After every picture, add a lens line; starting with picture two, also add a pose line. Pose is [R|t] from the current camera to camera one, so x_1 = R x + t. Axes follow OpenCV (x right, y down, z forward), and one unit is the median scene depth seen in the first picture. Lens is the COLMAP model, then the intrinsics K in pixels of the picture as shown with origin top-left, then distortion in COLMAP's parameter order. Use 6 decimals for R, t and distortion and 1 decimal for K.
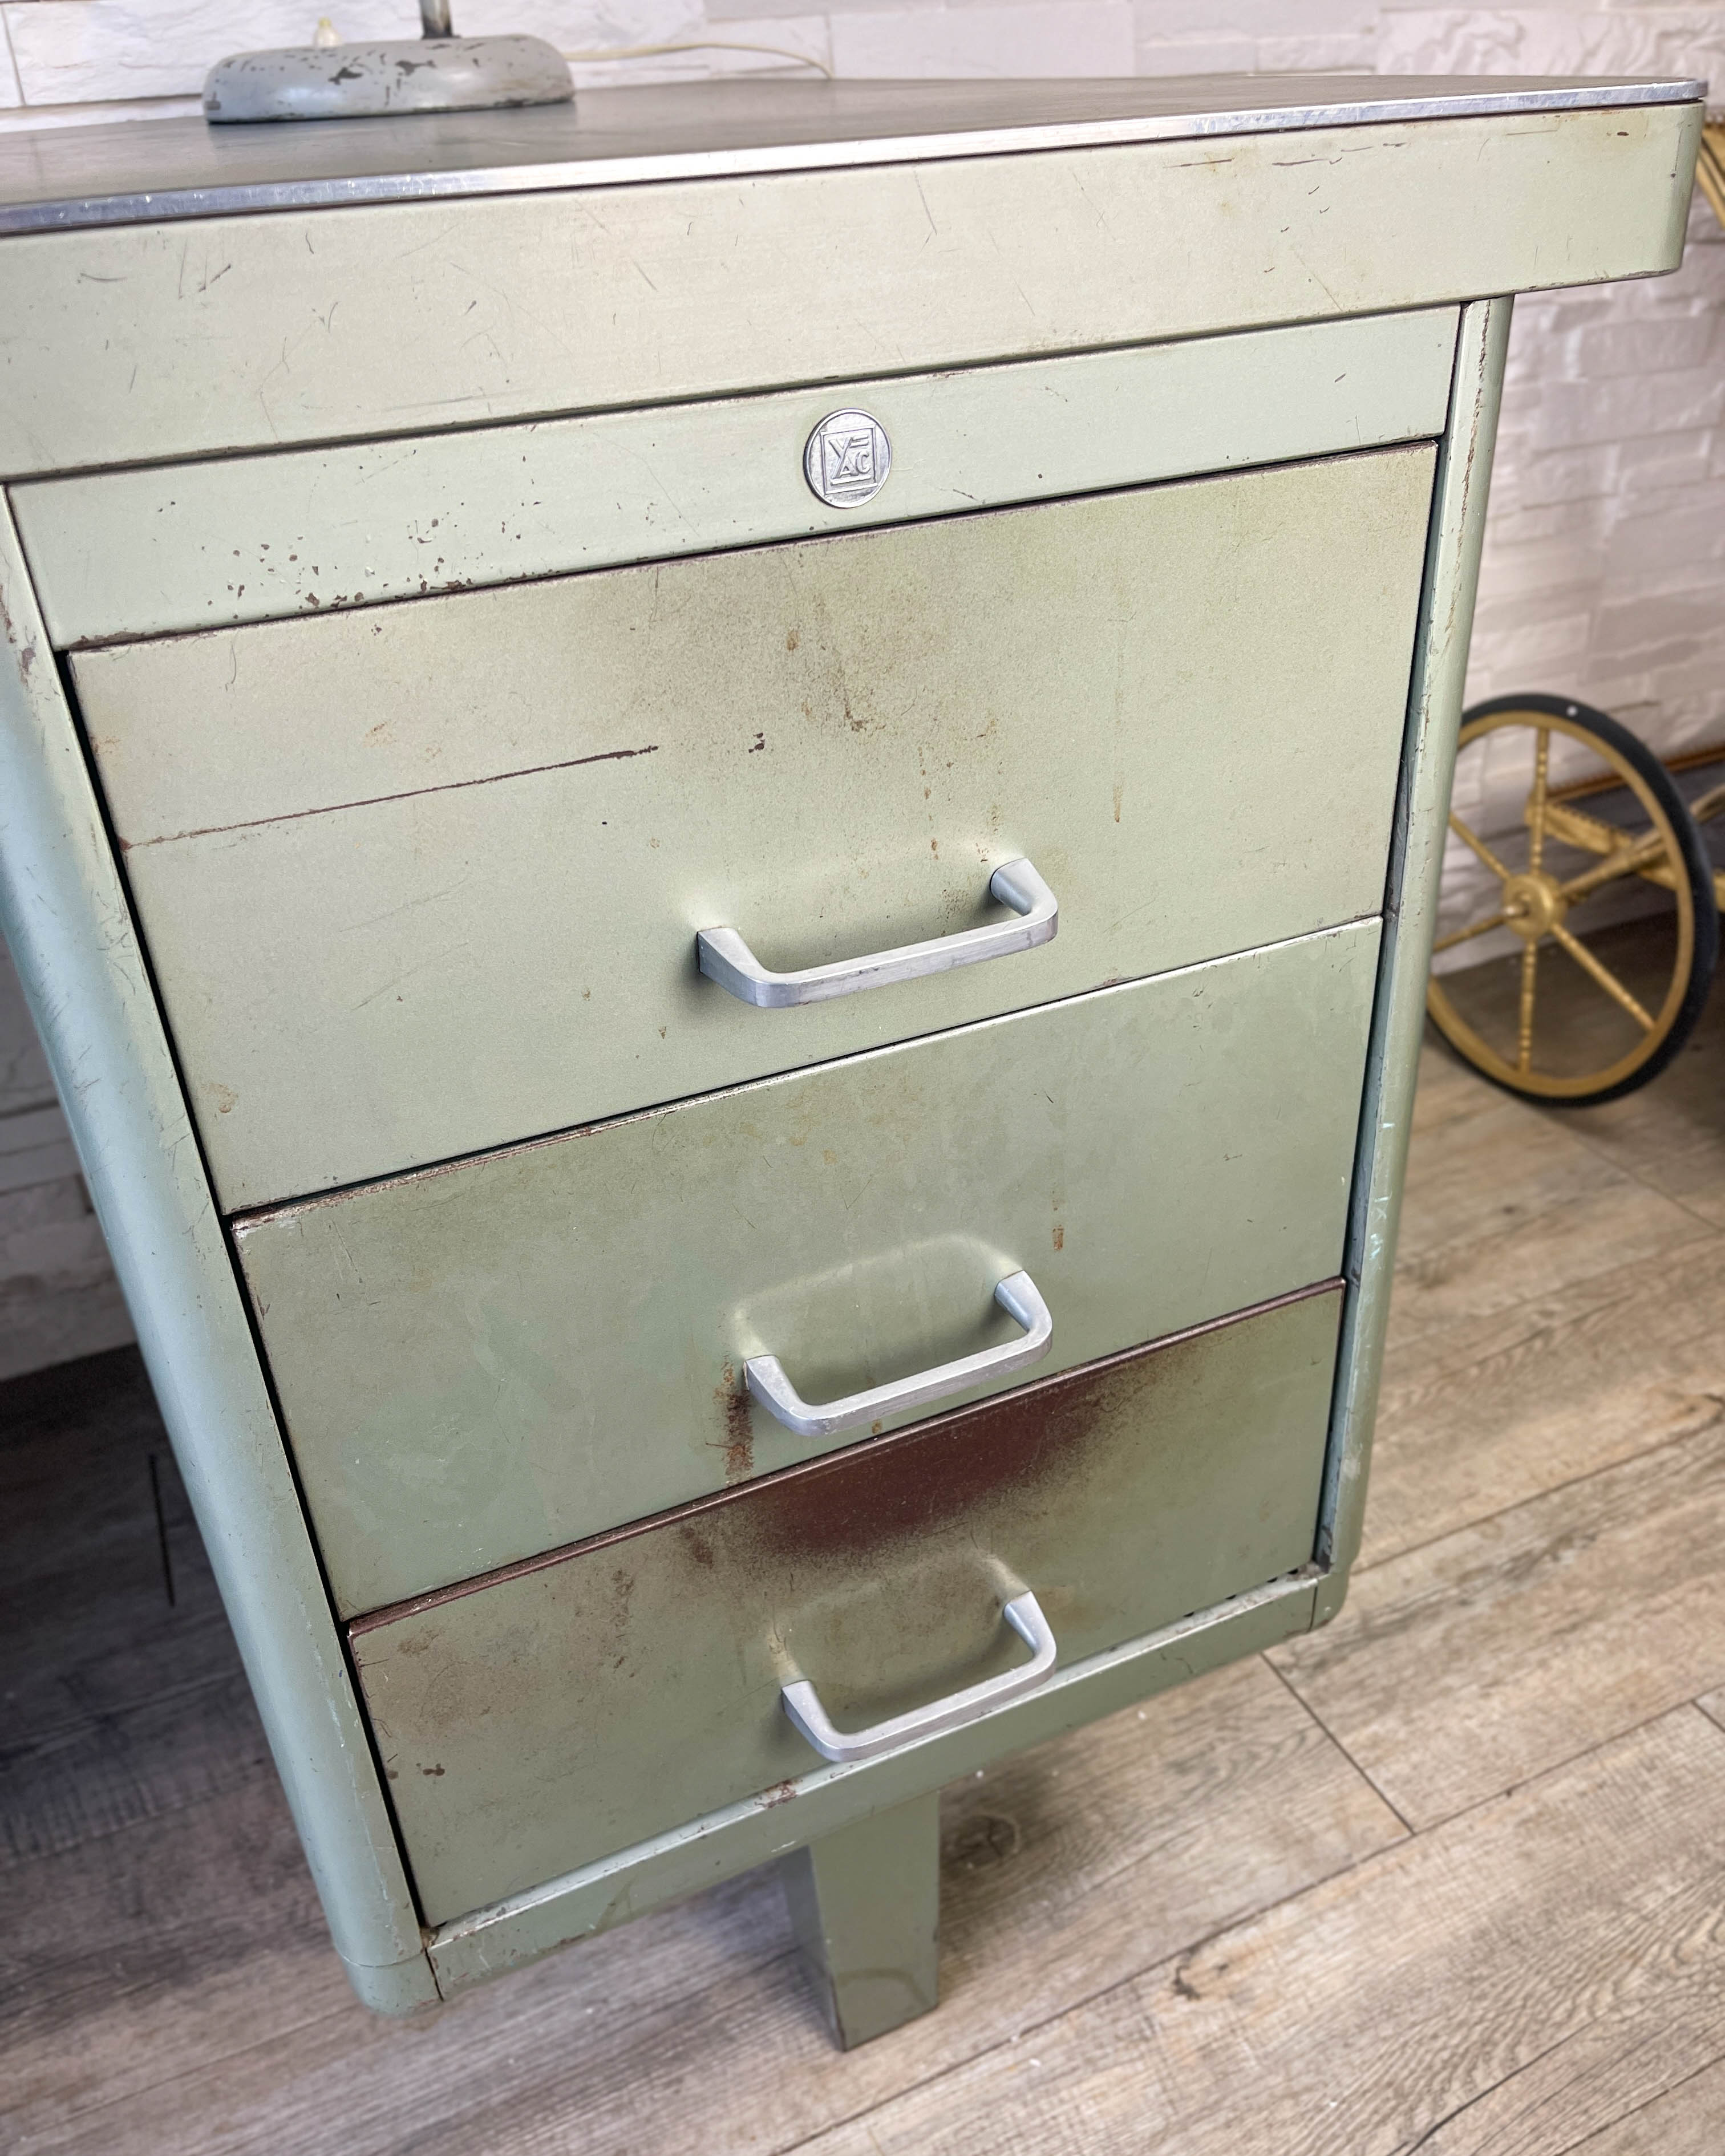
lens RADIAL K [[1750.7, 0, 864.2], [0, 1750.7, 1084.8], [0, 0, 1]] dist [0.066373, -0.092059]
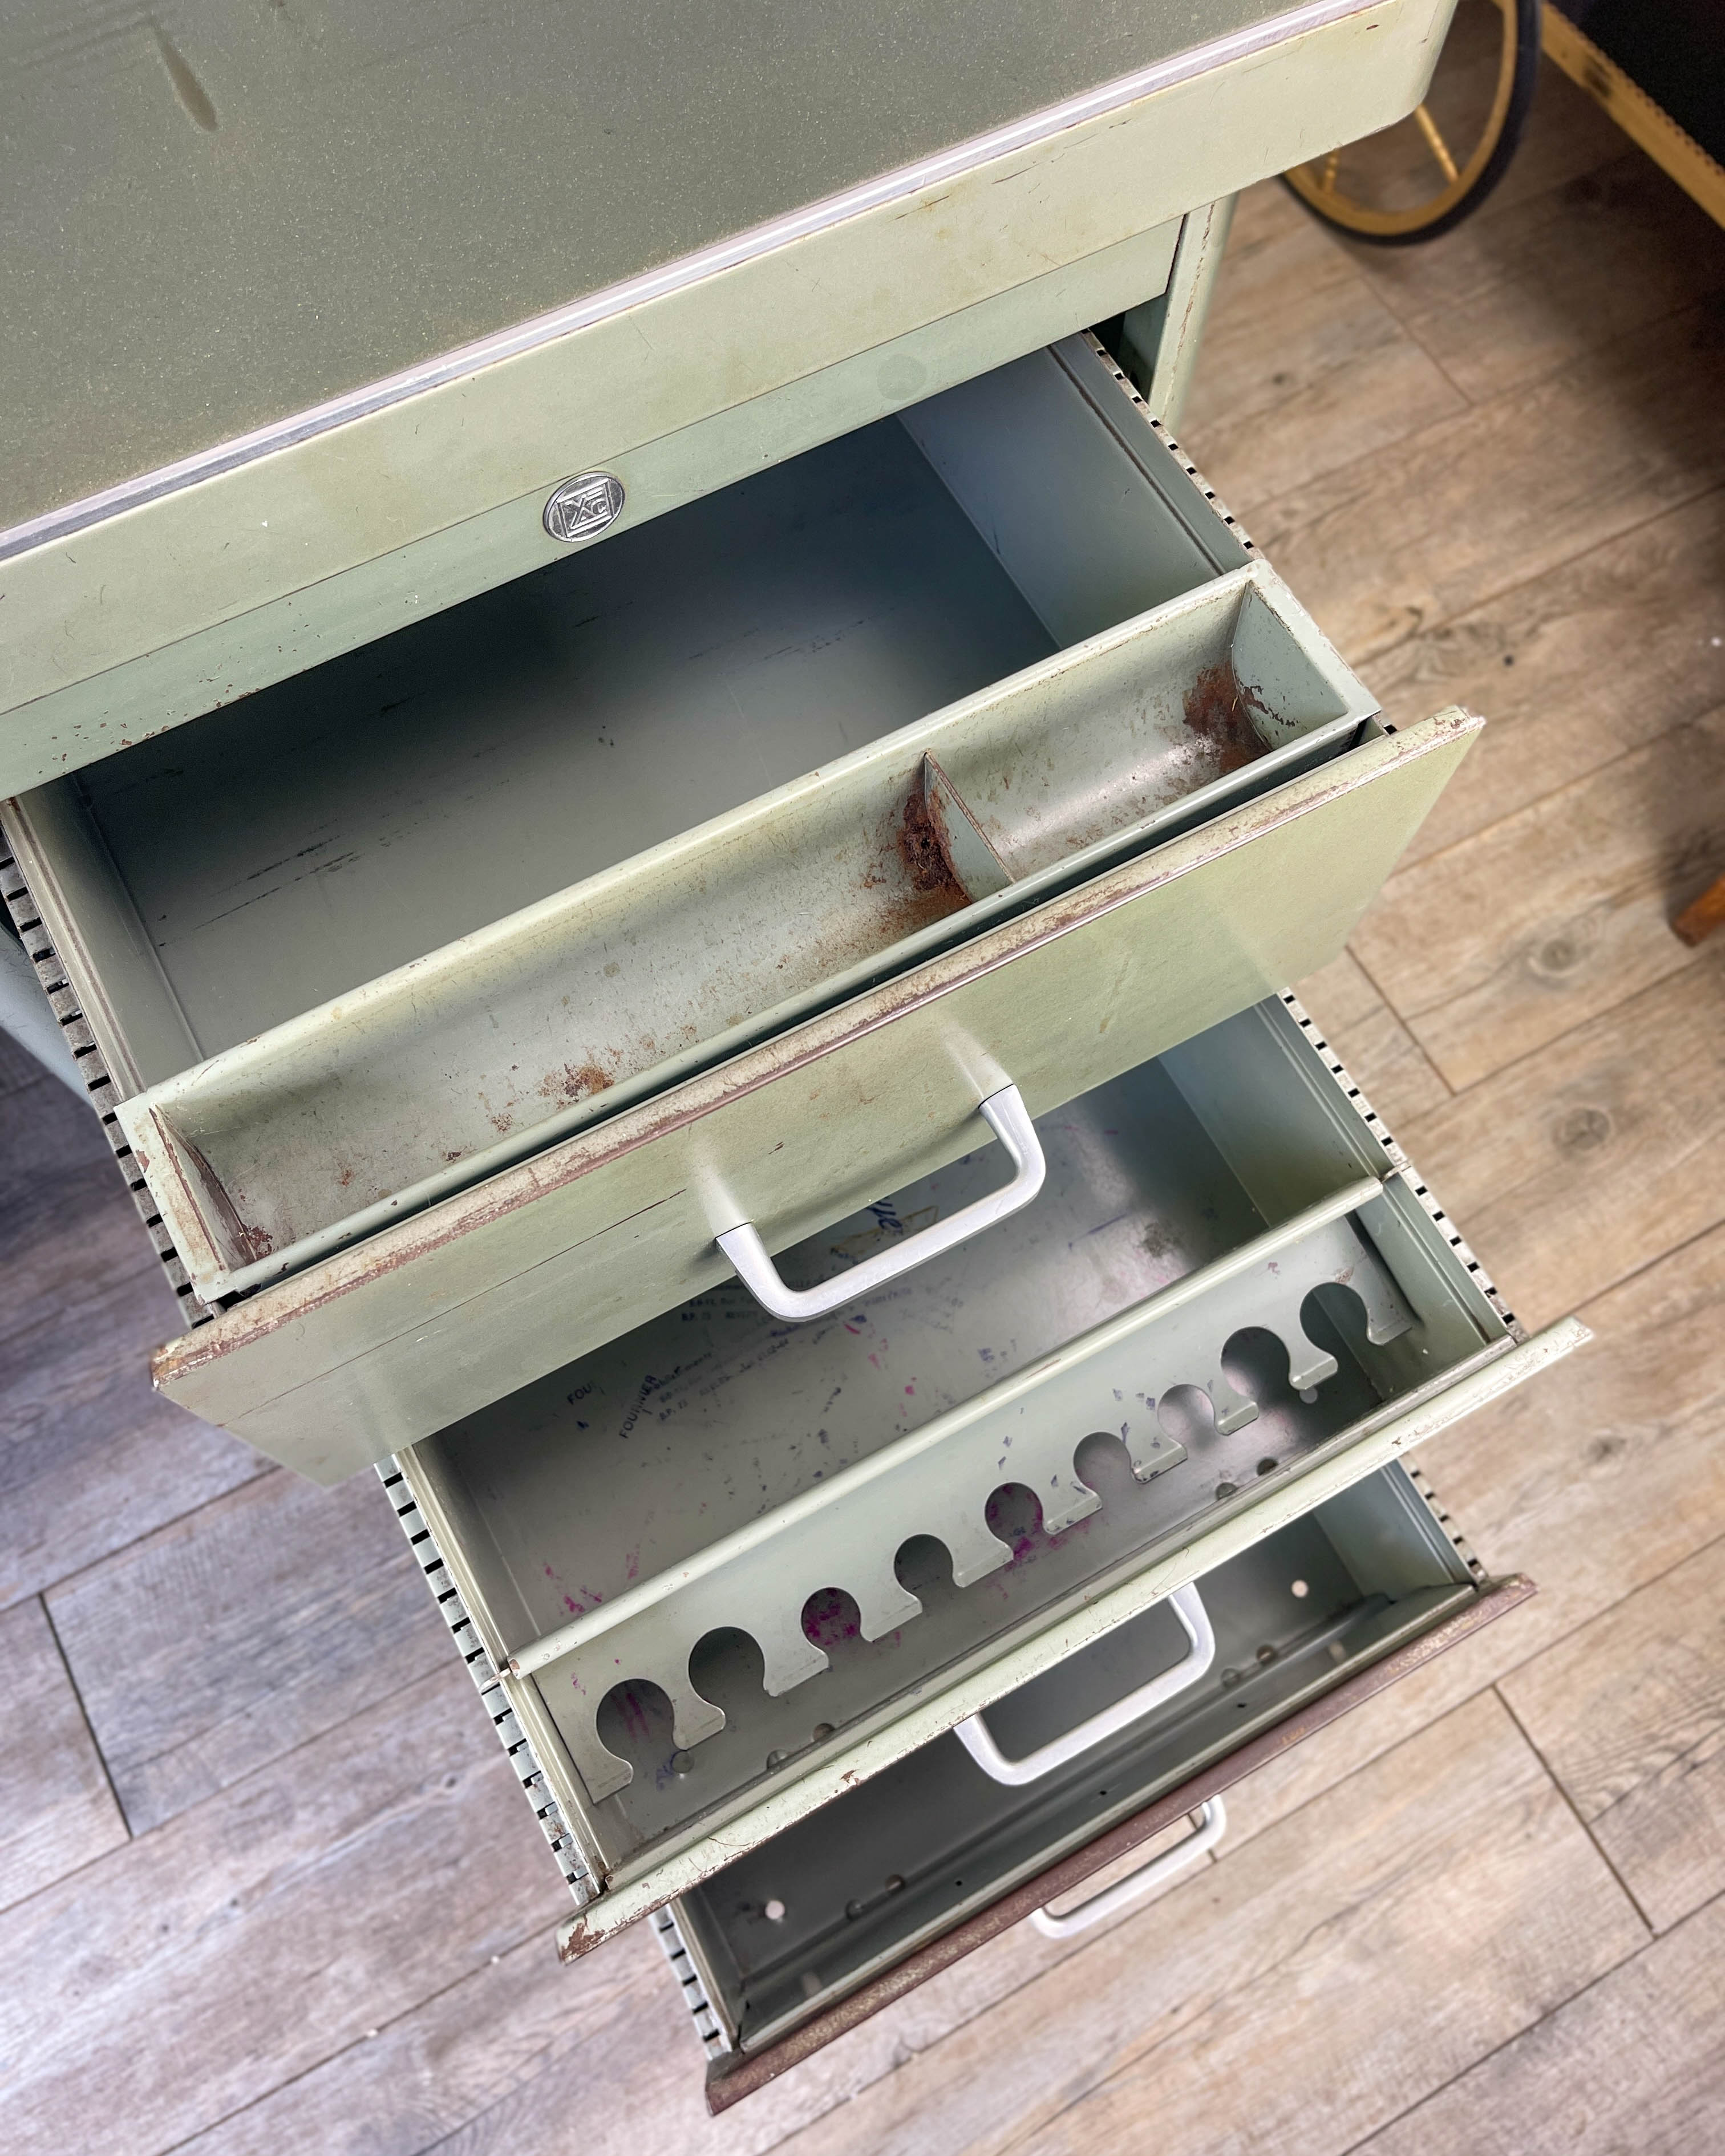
lens RADIAL K [[1750.7, 0, 853.4], [0, 1750.7, 1084.1], [0, 0, 1]] dist [0.066373, -0.092059]
pose [[0.995001, -0.052751, 0.084796, 0.021360], [-0.010110, 0.791534, 0.611042, -0.360705], [-0.099352, -0.608845, 0.787043, -0.038344]]
